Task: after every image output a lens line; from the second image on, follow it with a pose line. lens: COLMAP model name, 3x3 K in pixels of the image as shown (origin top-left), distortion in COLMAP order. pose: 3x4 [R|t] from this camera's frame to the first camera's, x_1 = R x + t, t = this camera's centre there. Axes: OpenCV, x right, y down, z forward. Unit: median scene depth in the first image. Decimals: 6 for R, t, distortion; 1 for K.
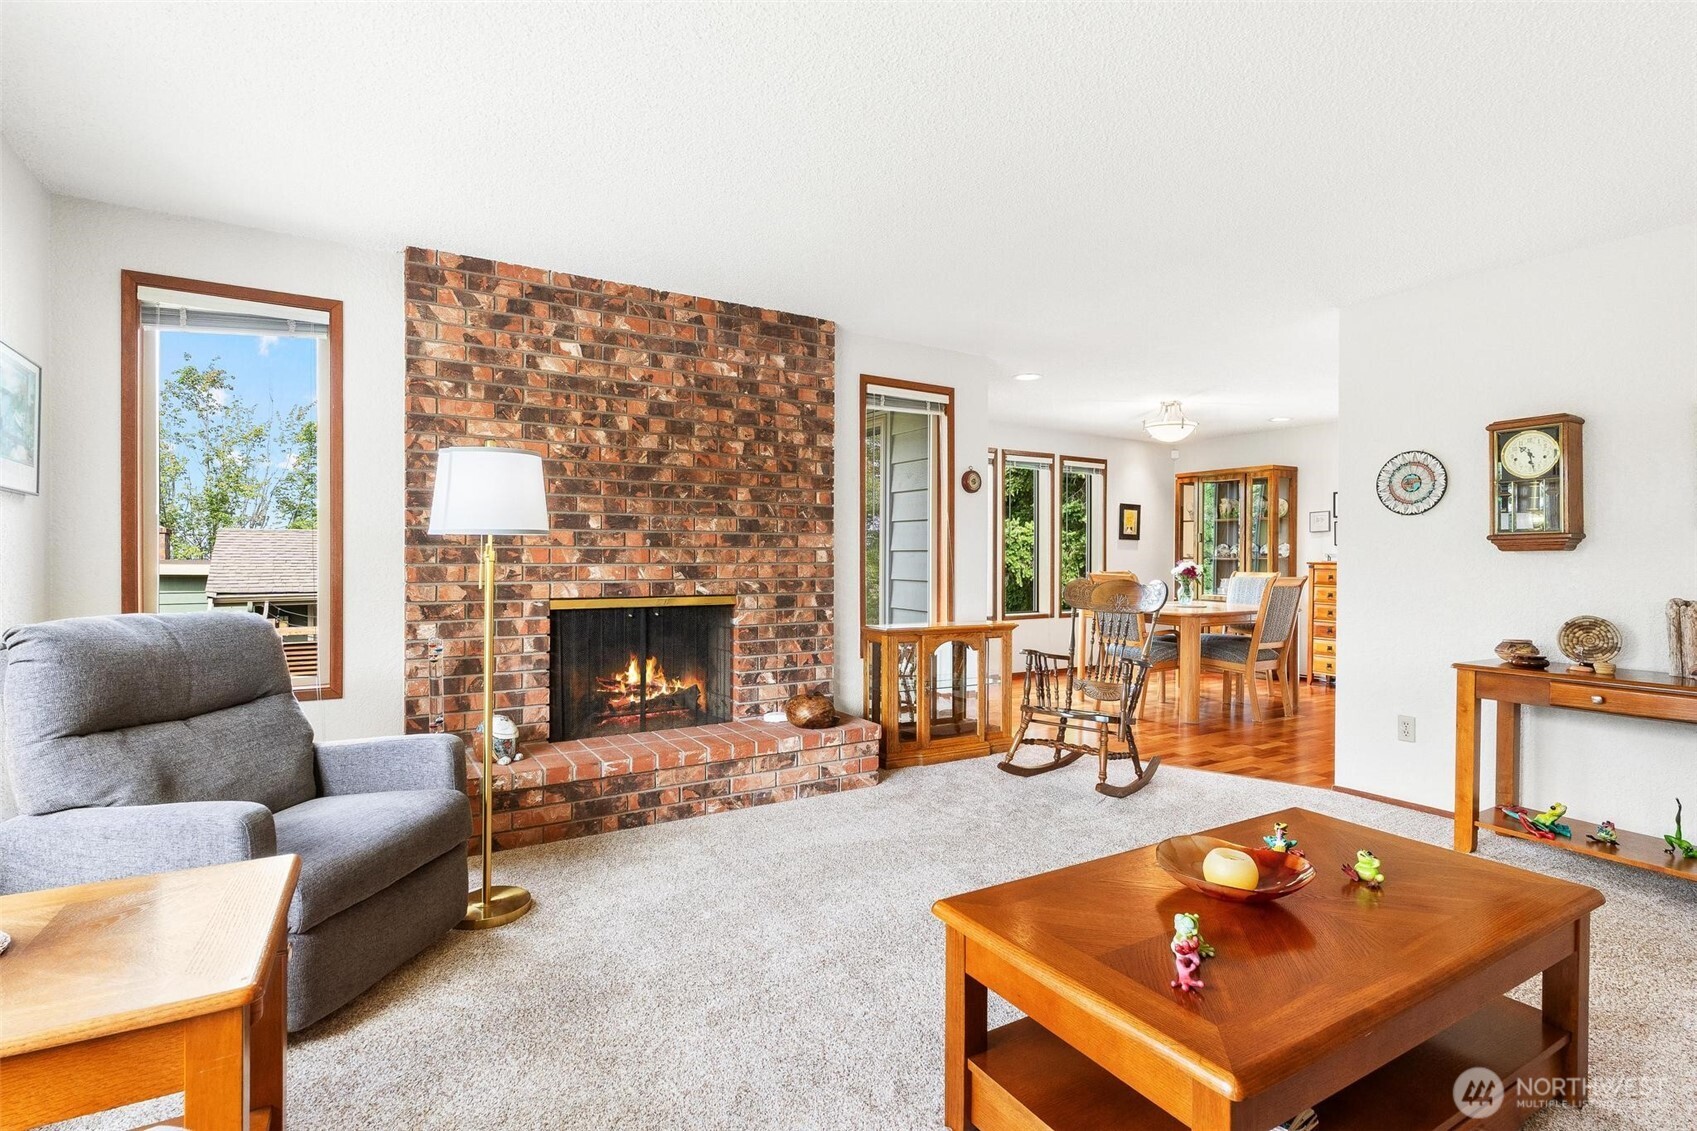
lens RADIAL K [[816.7, 0, 825.5], [0, 816.7, 563.8], [0, 0, 1]] dist [0.003370, 0.000359]
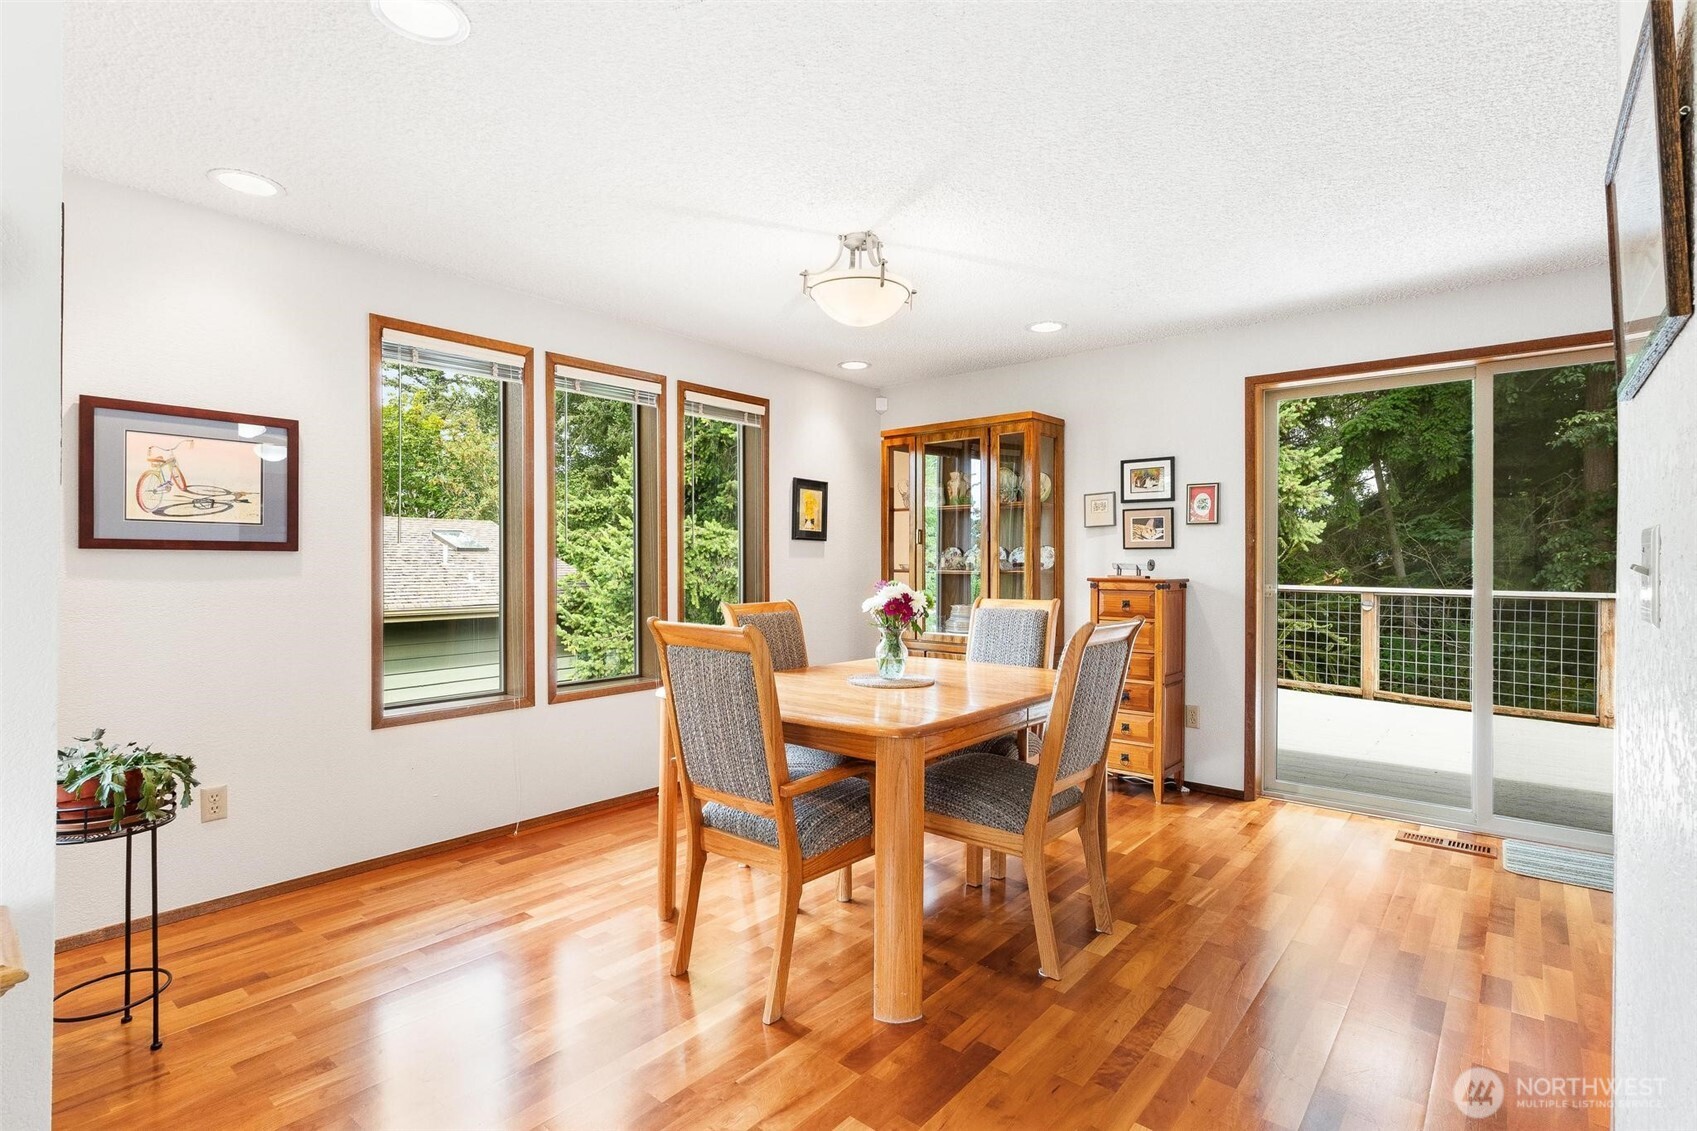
lens RADIAL K [[805.9, 0, 852.9], [0, 805.9, 570.0], [0, 0, 1]] dist [0.000654, 0.000718]
pose [[0.940002, -0.008983, 0.341050, 0.213766], [0.009693, 0.999953, -0.000375, -0.008238], [-0.341031, 0.003659, 0.940045, 0.467925]]
